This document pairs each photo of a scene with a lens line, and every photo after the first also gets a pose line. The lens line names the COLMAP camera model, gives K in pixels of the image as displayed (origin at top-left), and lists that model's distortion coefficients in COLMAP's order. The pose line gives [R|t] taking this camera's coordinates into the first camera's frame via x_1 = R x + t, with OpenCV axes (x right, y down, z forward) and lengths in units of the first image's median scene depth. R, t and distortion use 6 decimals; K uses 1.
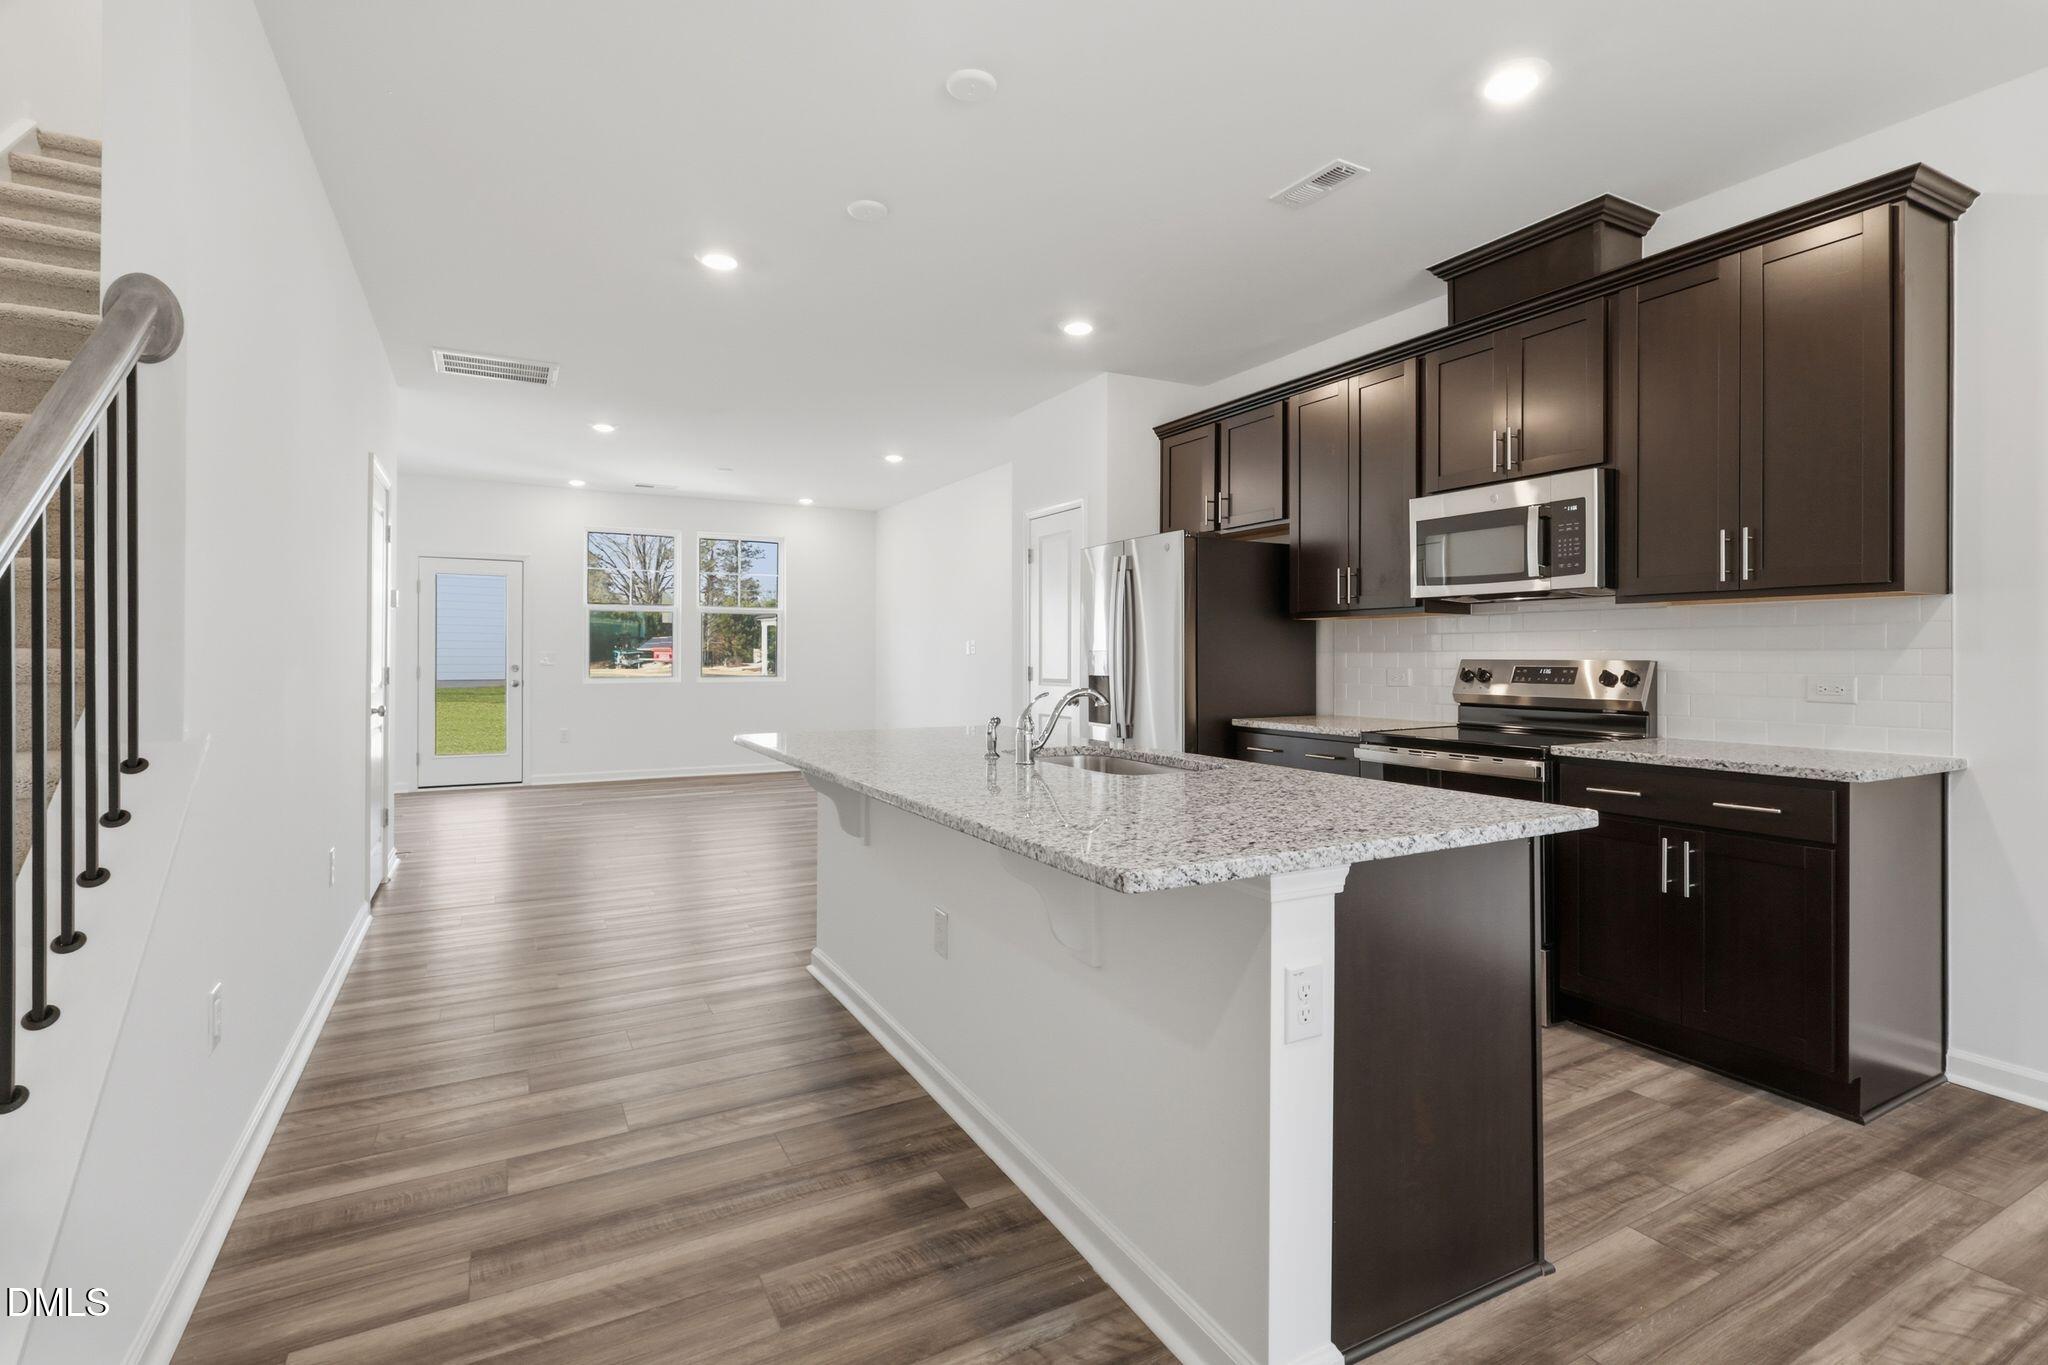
lens RADIAL K [[967.8, 0, 1028.9], [0, 967.8, 663.8], [0, 0, 1]] dist [-0.002879, 0.002632]
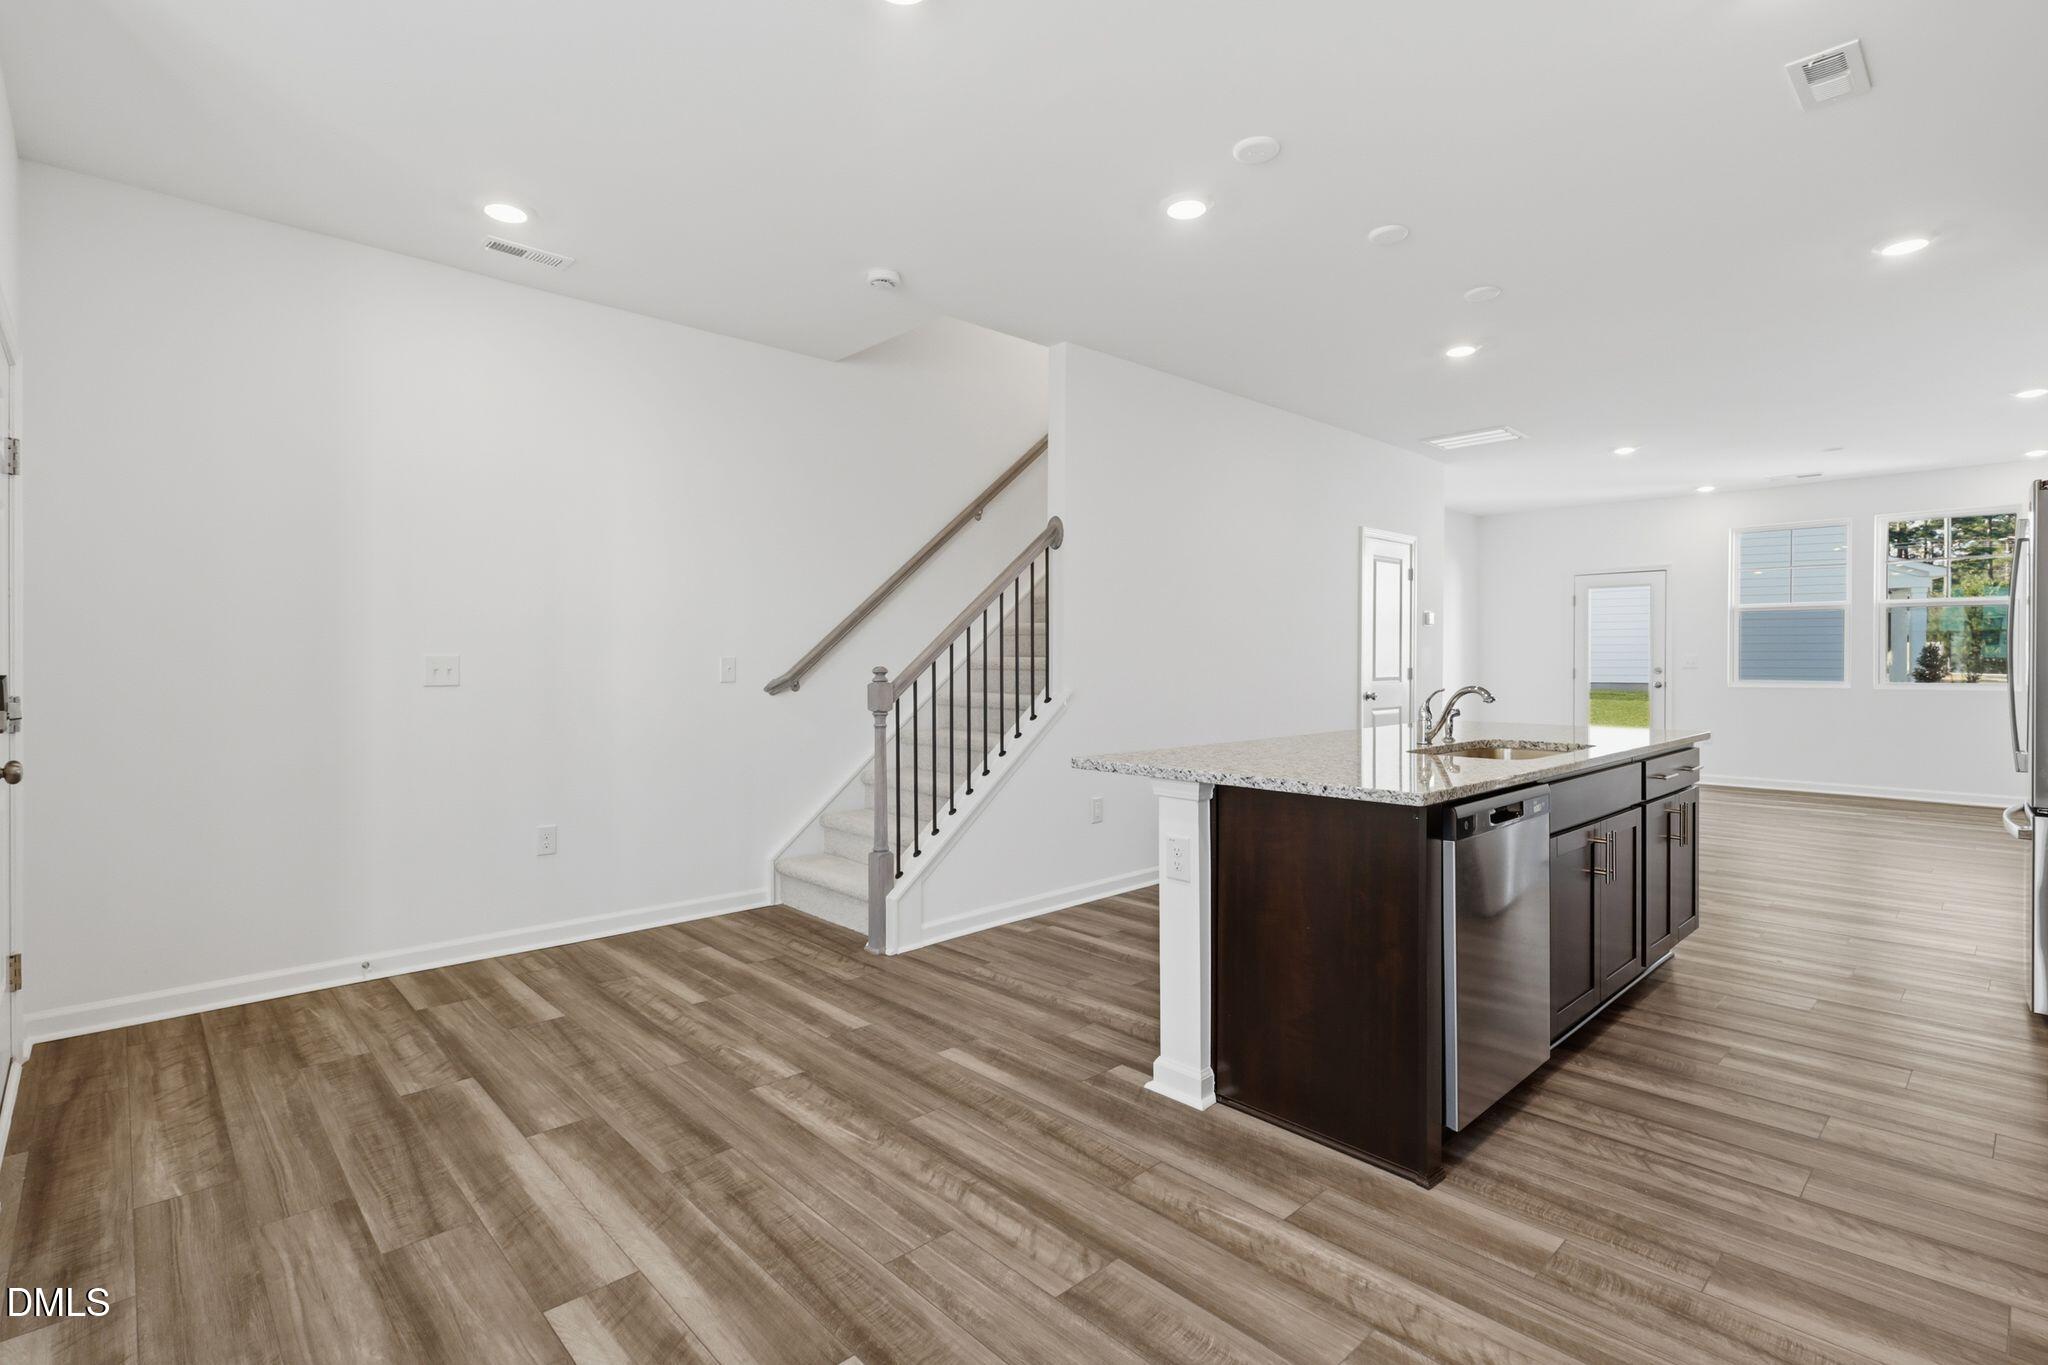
lens RADIAL K [[967.8, 0, 1013.6], [0, 967.8, 663.2], [0, 0, 1]] dist [-0.002879, 0.002632]
pose [[0.238193, 0.002277, -0.971215, 0.810291], [-0.006354, 0.999980, 0.000787, -0.000432], [0.971197, 0.005983, 0.238202, 0.123463]]
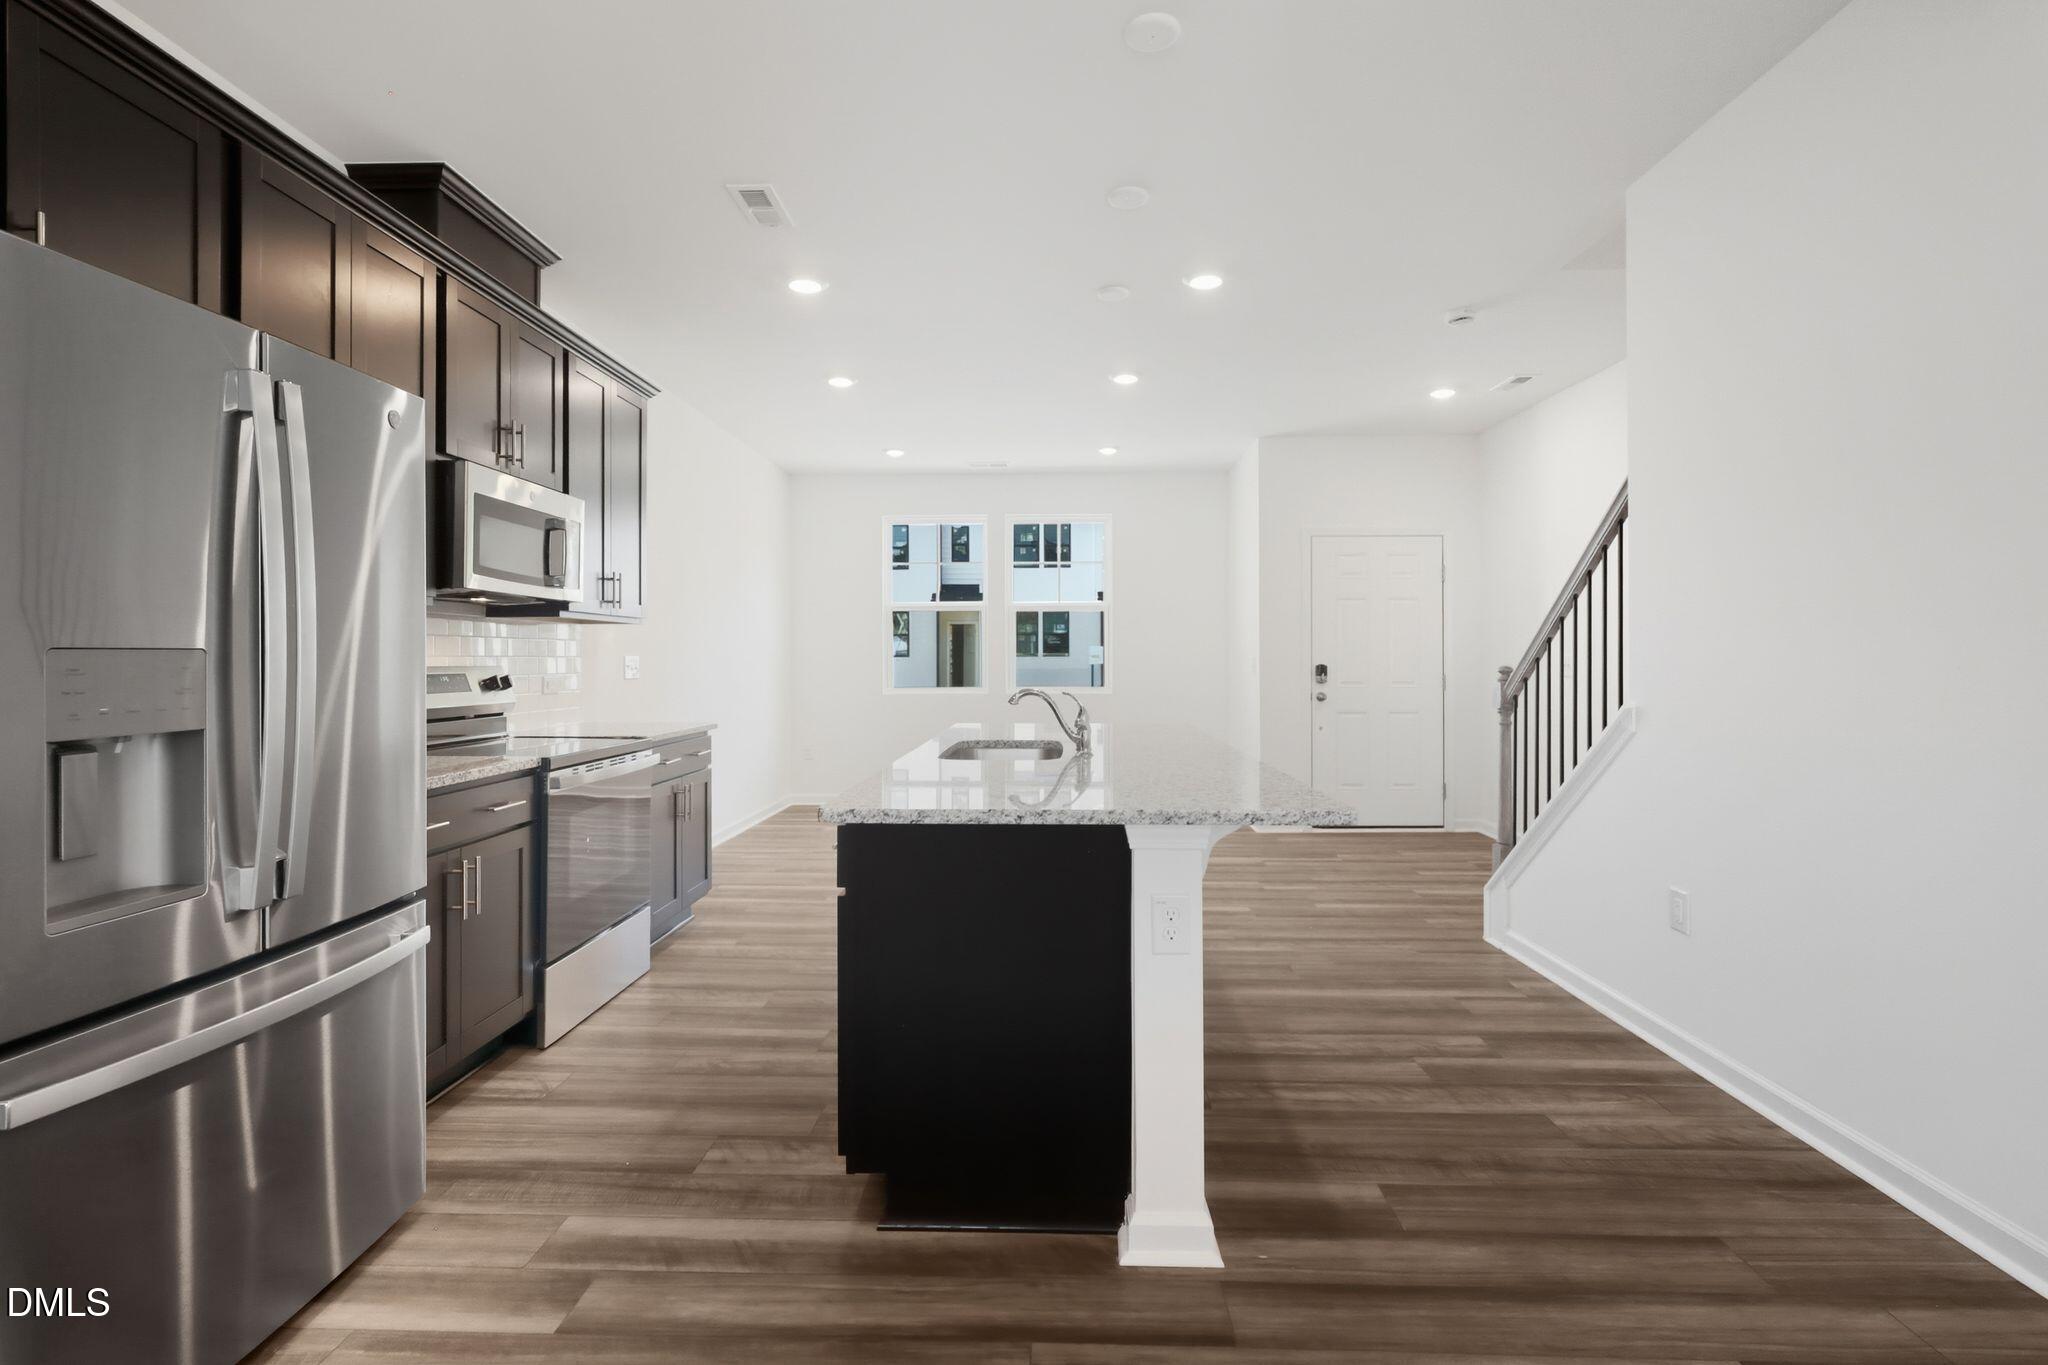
lens RADIAL K [[967.8, 0, 1012.2], [0, 967.8, 667.4], [0, 0, 1]] dist [-0.002879, 0.002632]
pose [[-0.850113, -0.006652, 0.526558, -0.413637], [0.001959, 0.999873, 0.015794, -0.016329], [-0.526597, 0.014458, -0.849992, 1.520802]]
